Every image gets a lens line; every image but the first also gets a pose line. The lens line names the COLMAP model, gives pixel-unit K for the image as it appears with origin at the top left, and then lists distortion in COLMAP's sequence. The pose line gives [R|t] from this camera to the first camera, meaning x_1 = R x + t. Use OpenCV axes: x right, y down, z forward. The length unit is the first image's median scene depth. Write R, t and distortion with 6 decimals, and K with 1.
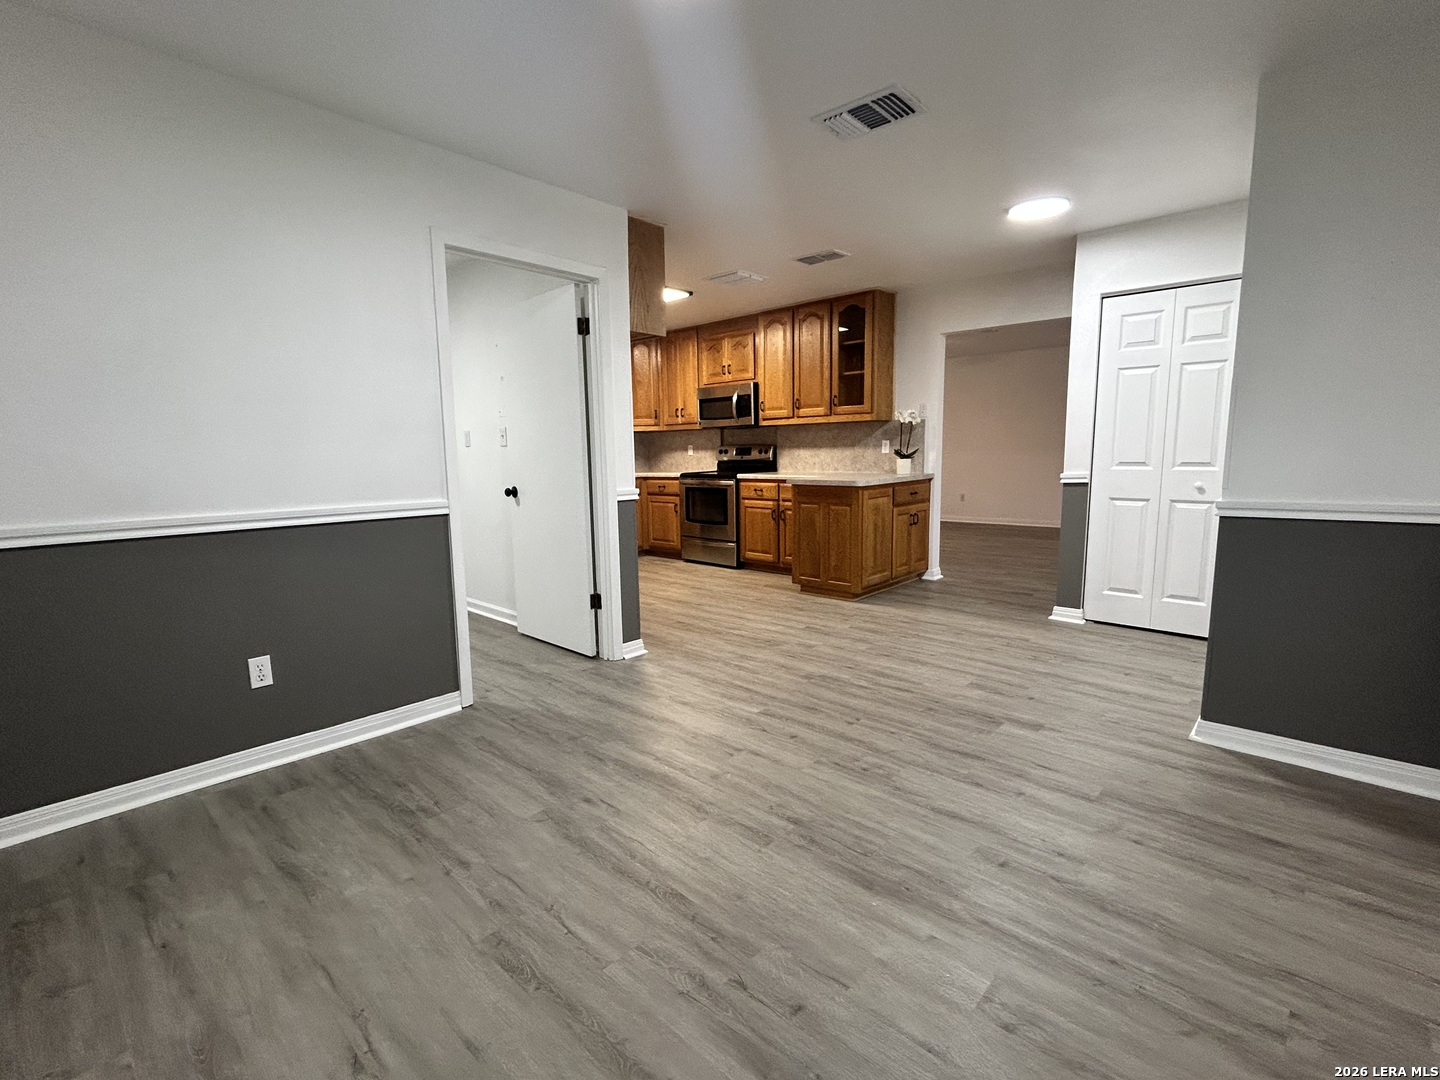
lens RADIAL K [[663.1, 0, 714.9], [0, 663.1, 539.9], [0, 0, 1]] dist [-0.005208, 0.000325]
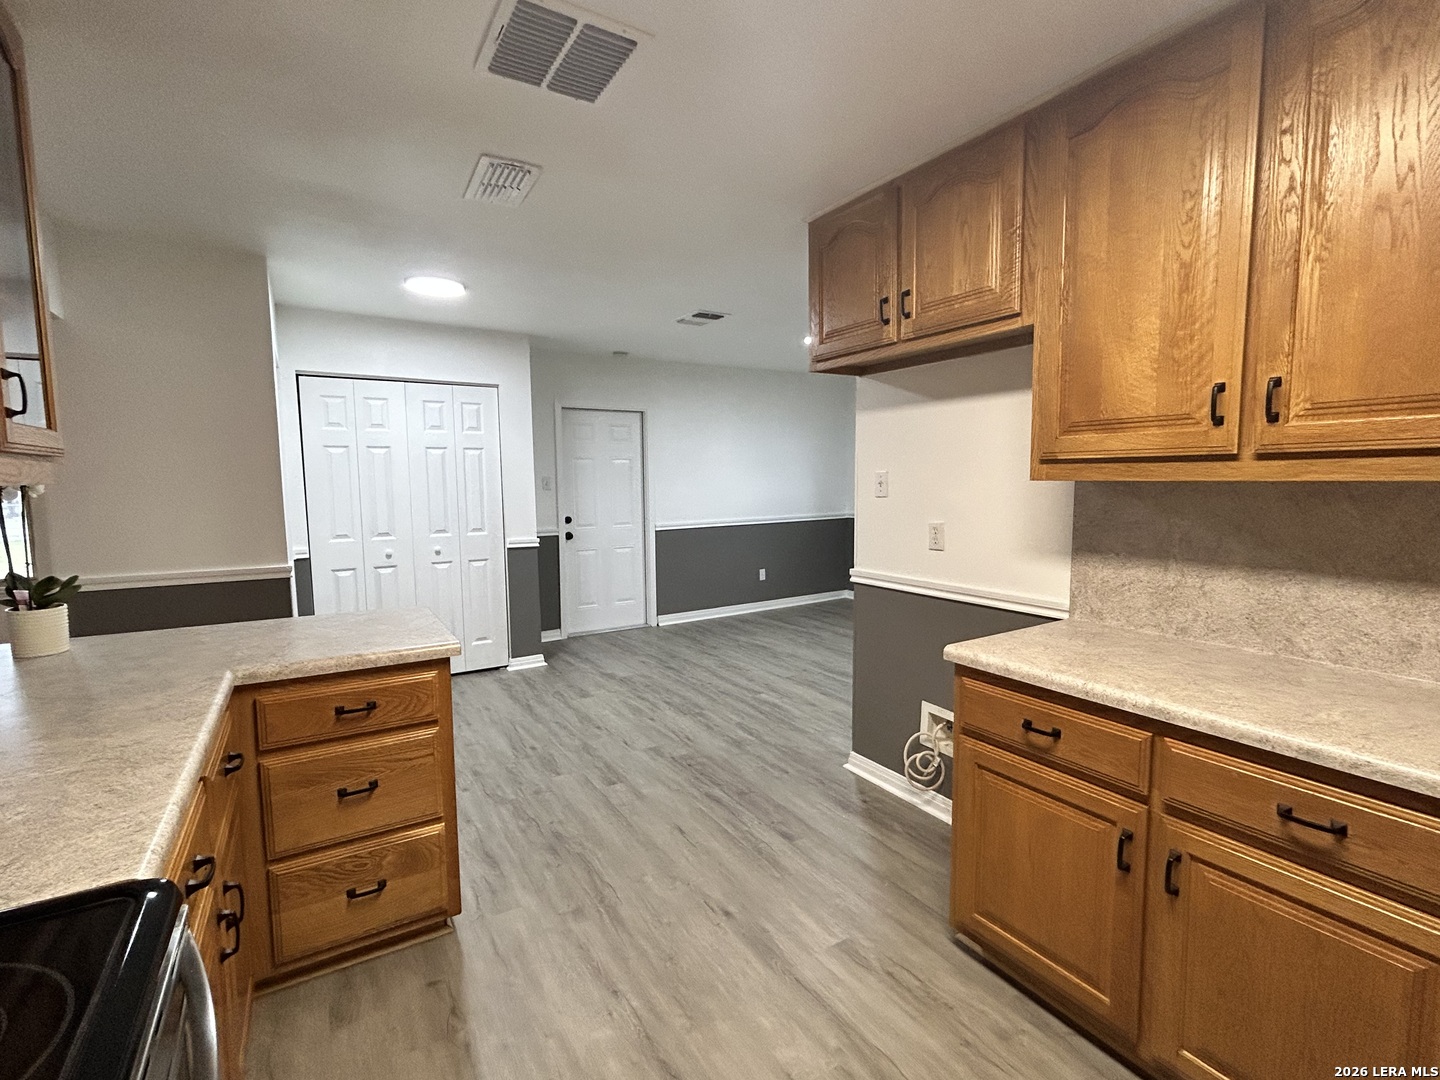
lens RADIAL K [[663.1, 0, 716.6], [0, 663.1, 536.3], [0, 0, 1]] dist [-0.005208, 0.000325]
pose [[-0.963028, 0.002114, 0.269393, -0.120652], [0.064093, 0.973055, 0.221484, -0.209554], [-0.261666, 0.230562, -0.937215, 1.220777]]
